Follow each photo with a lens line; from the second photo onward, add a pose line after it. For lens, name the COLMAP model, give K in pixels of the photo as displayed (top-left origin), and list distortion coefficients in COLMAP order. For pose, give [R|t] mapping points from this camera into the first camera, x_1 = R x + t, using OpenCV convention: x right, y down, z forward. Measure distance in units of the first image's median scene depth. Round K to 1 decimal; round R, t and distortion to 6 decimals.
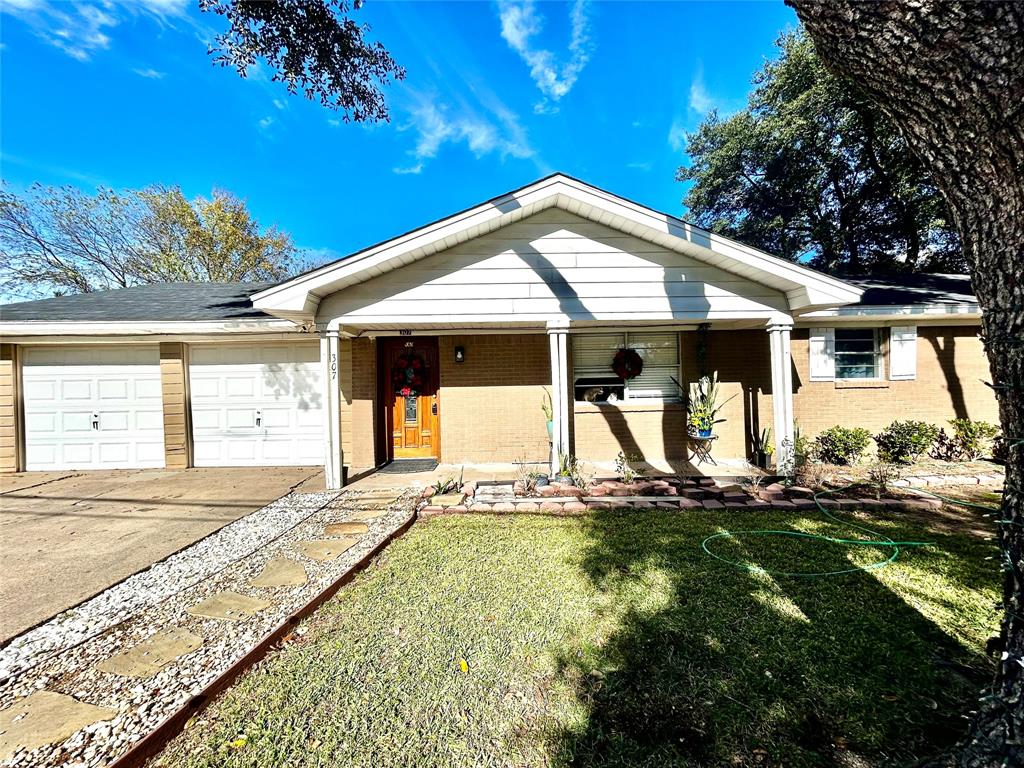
lens RADIAL K [[411.1, 0, 512.0], [0, 411.1, 387.6], [0, 0, 1]] dist [-0.002100, -0.000095]
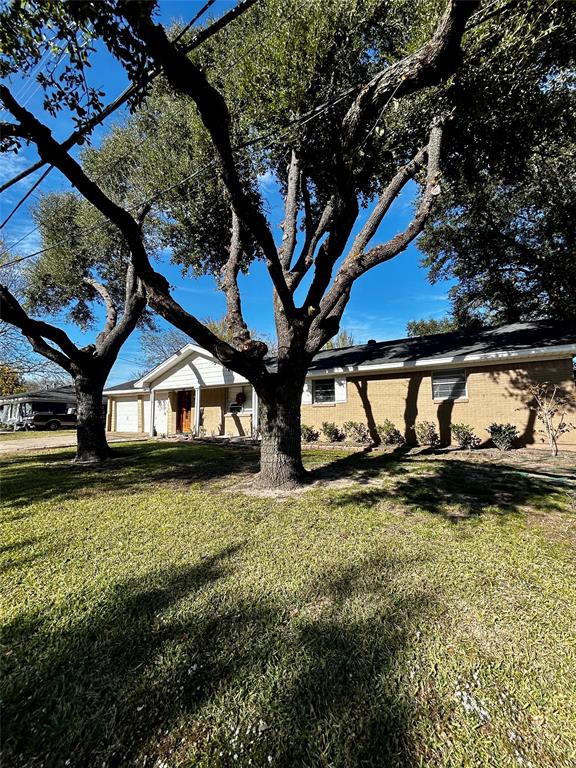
lens RADIAL K [[308.3, 0, 288.1], [0, 308.3, 382.9], [0, 0, 1]] dist [-0.002100, -0.000095]
pose [[0.845380, -0.049489, -0.531868, 1.570357], [0.008013, 0.996762, -0.080010, 0.004493], [0.534106, 0.063377, 0.843039, -0.479160]]
